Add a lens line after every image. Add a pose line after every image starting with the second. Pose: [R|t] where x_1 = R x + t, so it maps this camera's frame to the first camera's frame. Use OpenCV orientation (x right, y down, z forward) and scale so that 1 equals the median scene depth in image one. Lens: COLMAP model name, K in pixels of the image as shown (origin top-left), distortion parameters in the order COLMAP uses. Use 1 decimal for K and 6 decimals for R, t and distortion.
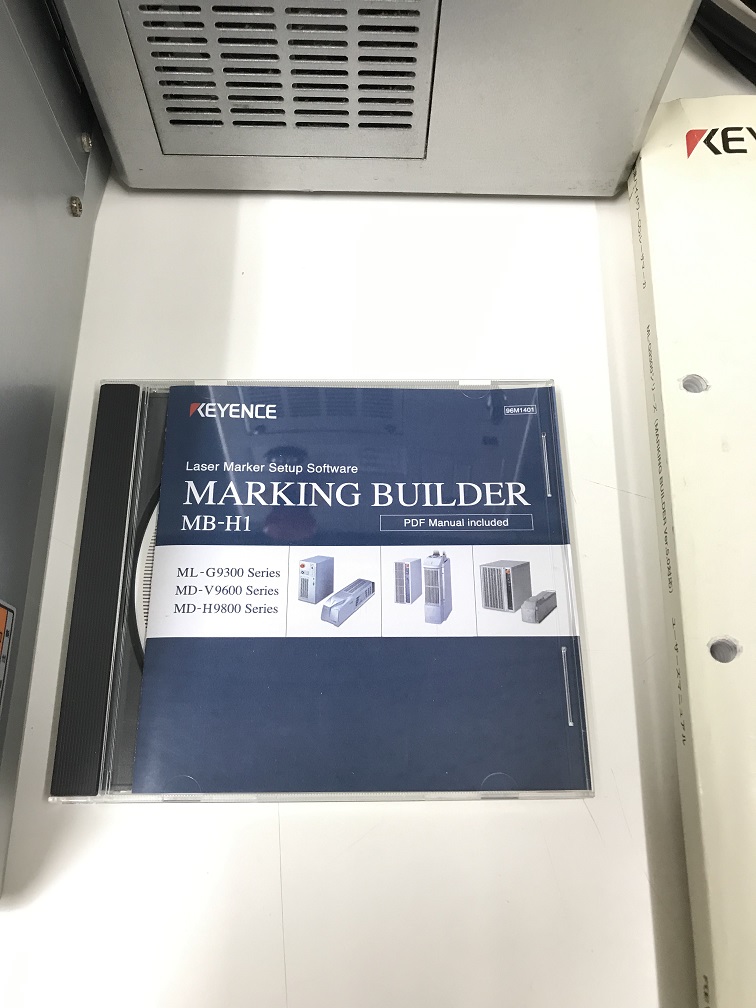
lens RADIAL K [[840.7, 0, 368.5], [0, 840.7, 507.0], [0, 0, 1]] dist [0.053358, -0.069962]
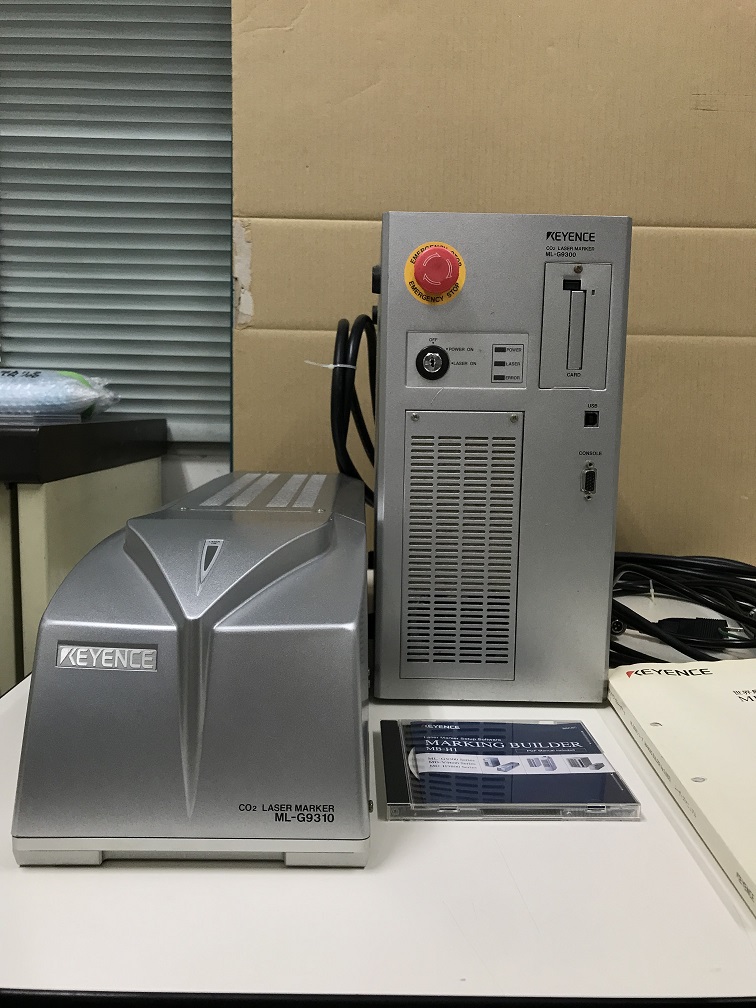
lens RADIAL K [[840.7, 0, 379.6], [0, 840.7, 507.4], [0, 0, 1]] dist [0.053358, -0.069962]
pose [[0.999620, -0.014307, 0.023555, -0.386950], [0.027501, 0.462119, -0.886391, 1.682052], [0.001797, 0.886702, 0.462337, -0.576837]]
